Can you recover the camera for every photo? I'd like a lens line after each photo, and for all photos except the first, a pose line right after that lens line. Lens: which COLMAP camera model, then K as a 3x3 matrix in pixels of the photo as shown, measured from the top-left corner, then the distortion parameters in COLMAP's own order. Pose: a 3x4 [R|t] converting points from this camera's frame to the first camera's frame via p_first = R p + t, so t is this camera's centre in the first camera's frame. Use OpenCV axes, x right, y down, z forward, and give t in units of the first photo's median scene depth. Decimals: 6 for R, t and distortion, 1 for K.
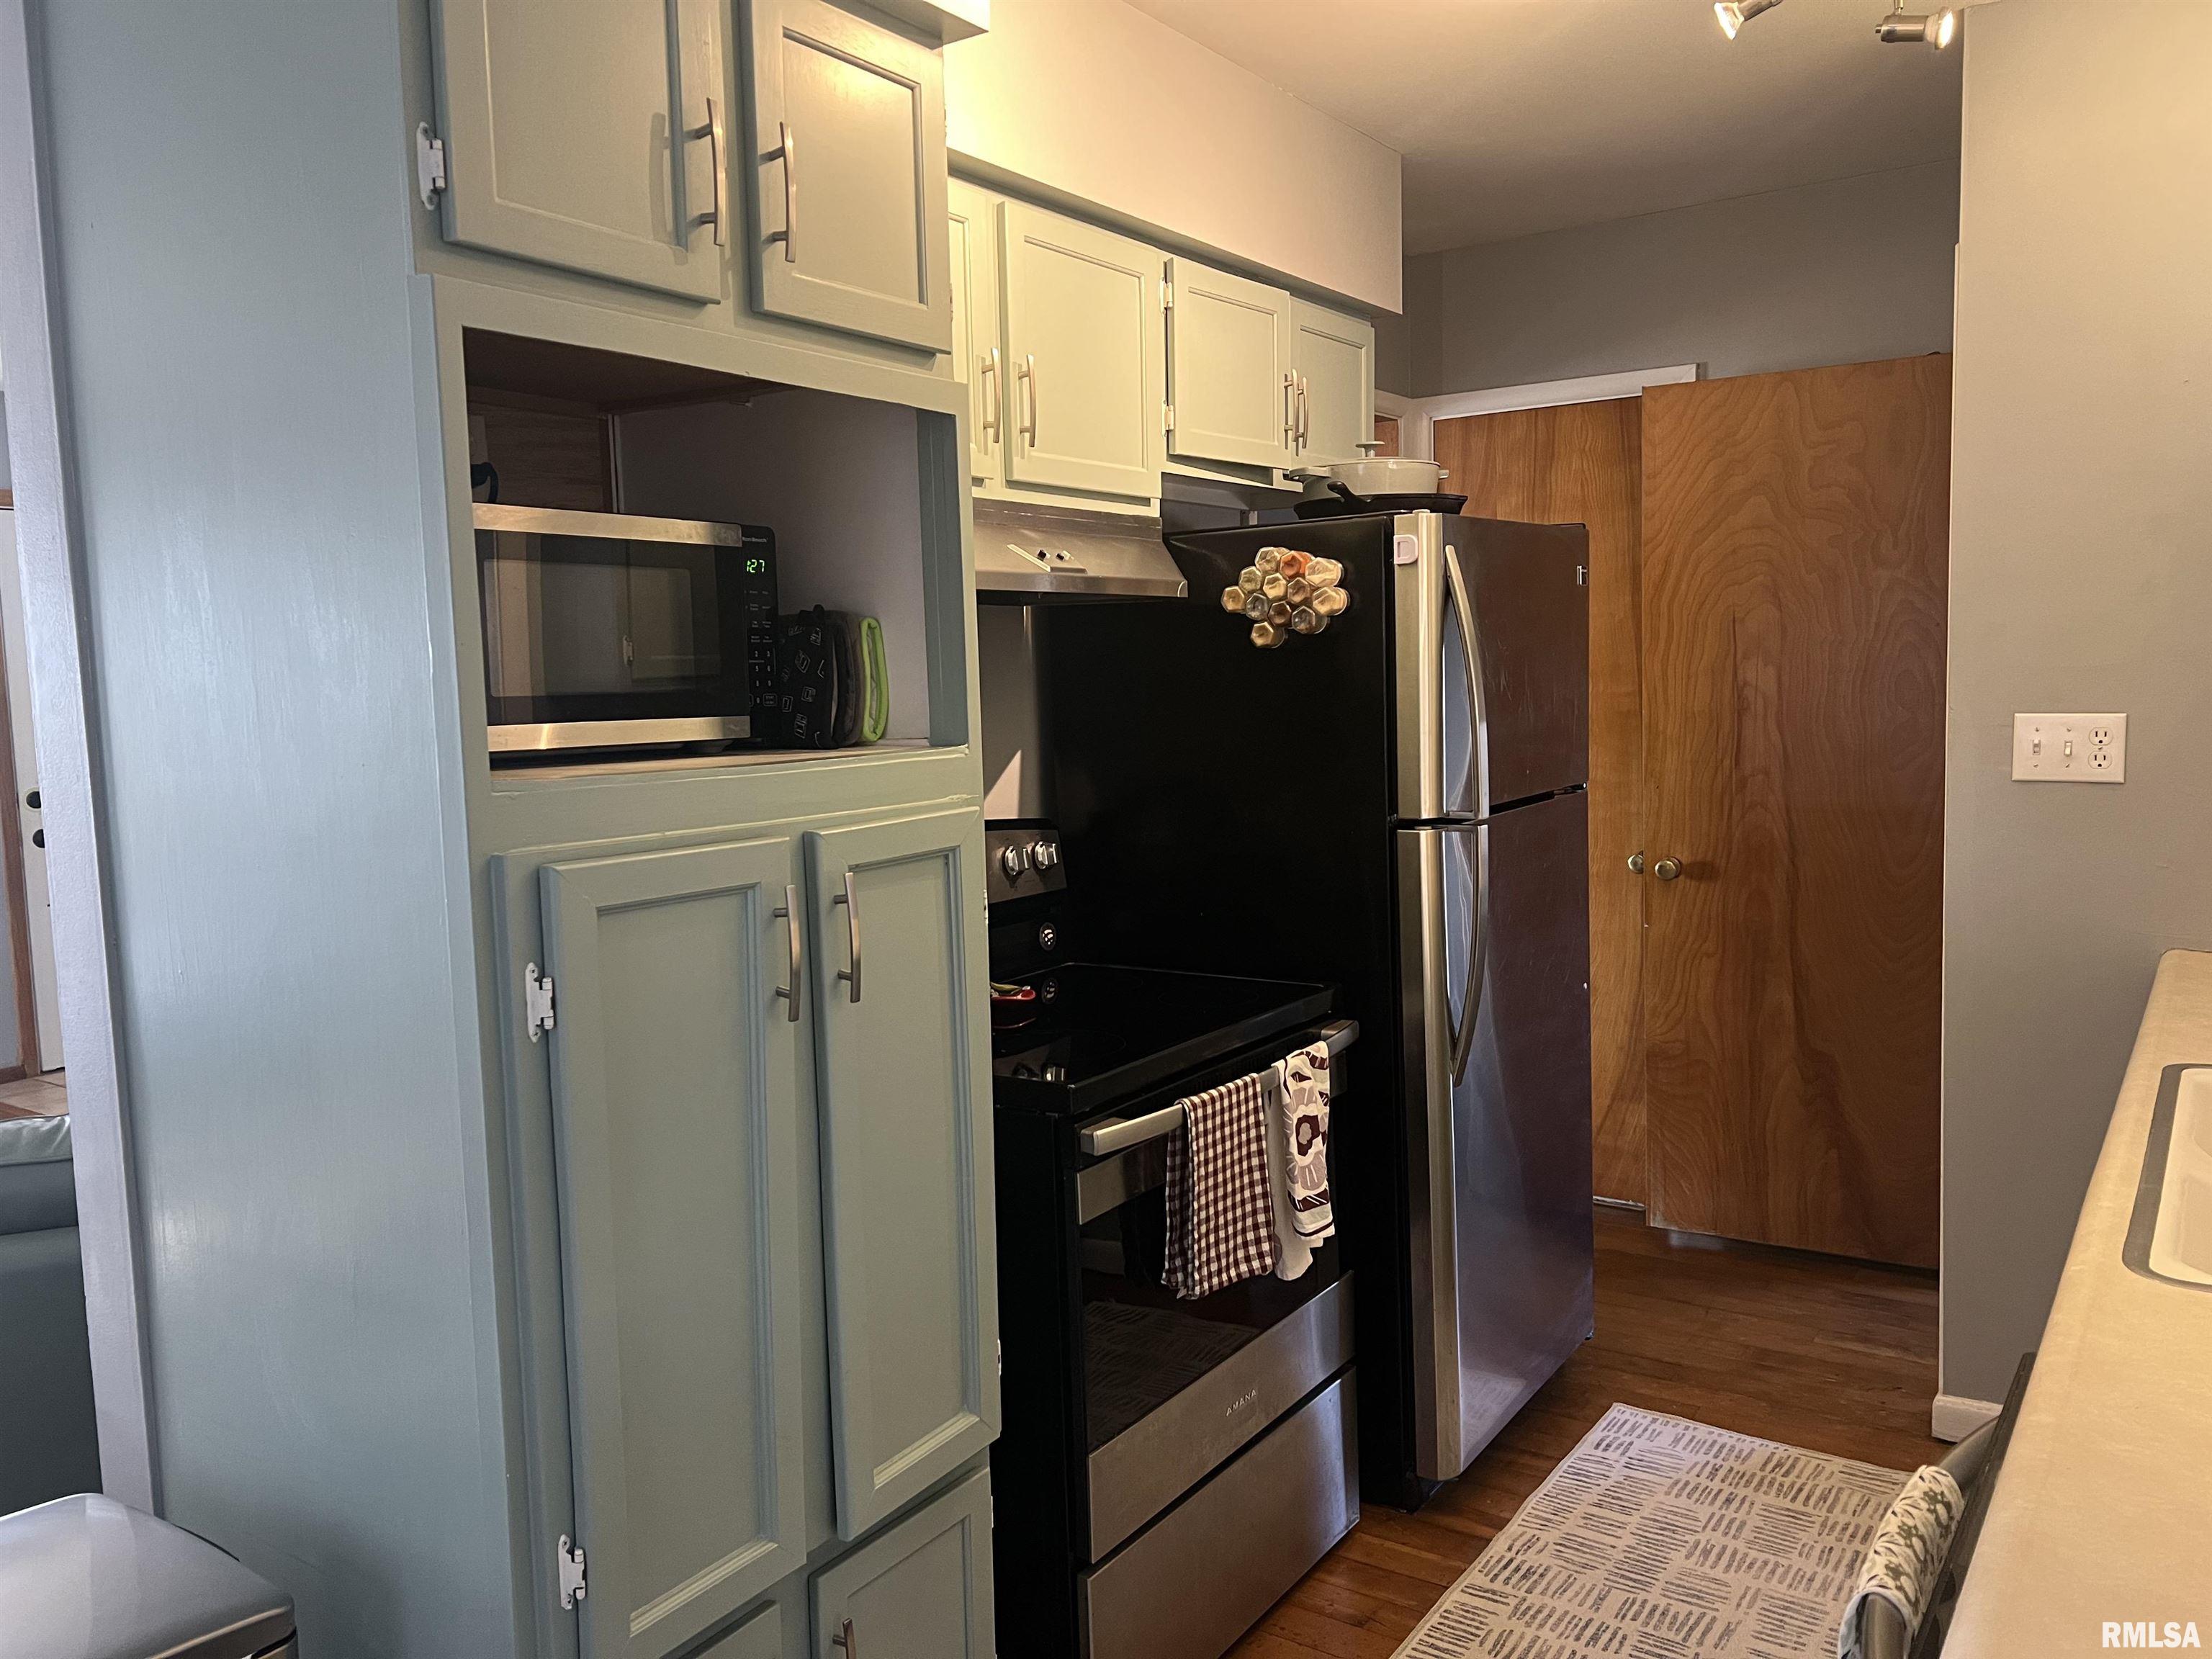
lens RADIAL K [[1670.1, 0, 1112.4], [0, 1670.1, 832.3], [0, 0, 1]] dist [0.063995, -0.070836]
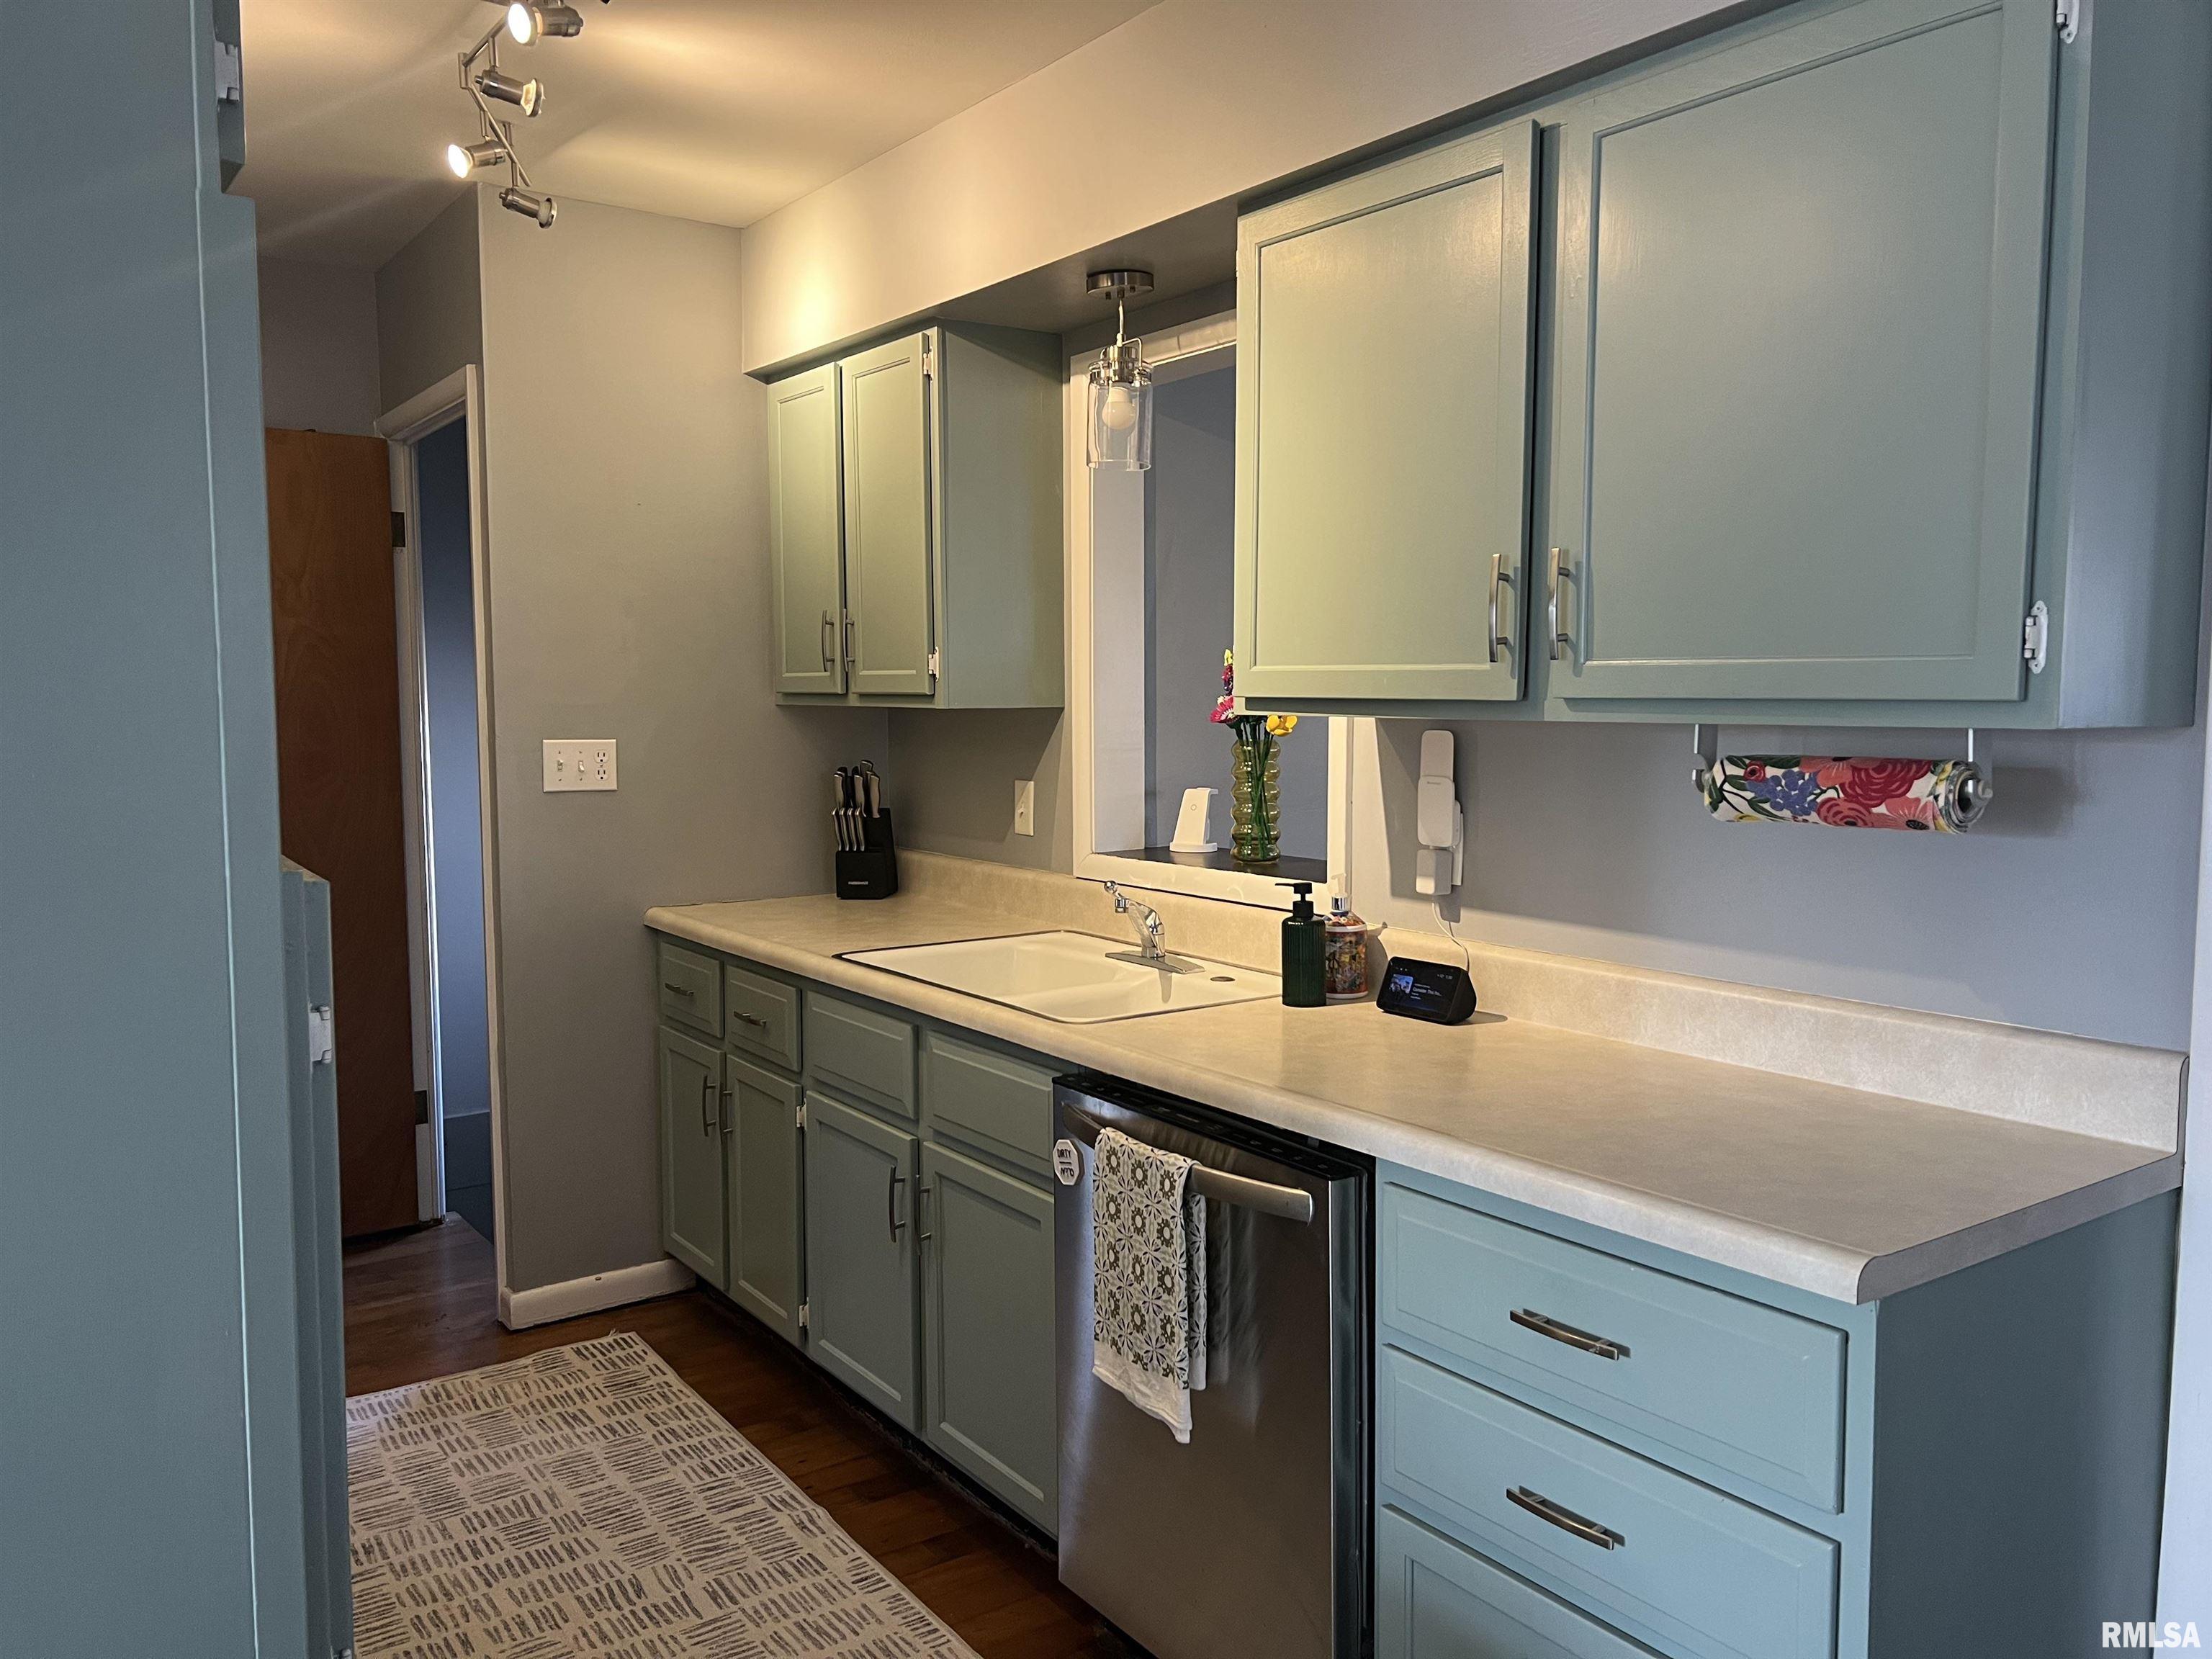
lens RADIAL K [[1670.1, 0, 1117.9], [0, 1670.1, 826.6], [0, 0, 1]] dist [0.063995, -0.070836]
pose [[0.338362, -0.048156, 0.939783, -0.543696], [0.085753, 0.996112, 0.020168, 0.007340], [-0.937101, 0.073765, 0.341176, 0.158490]]
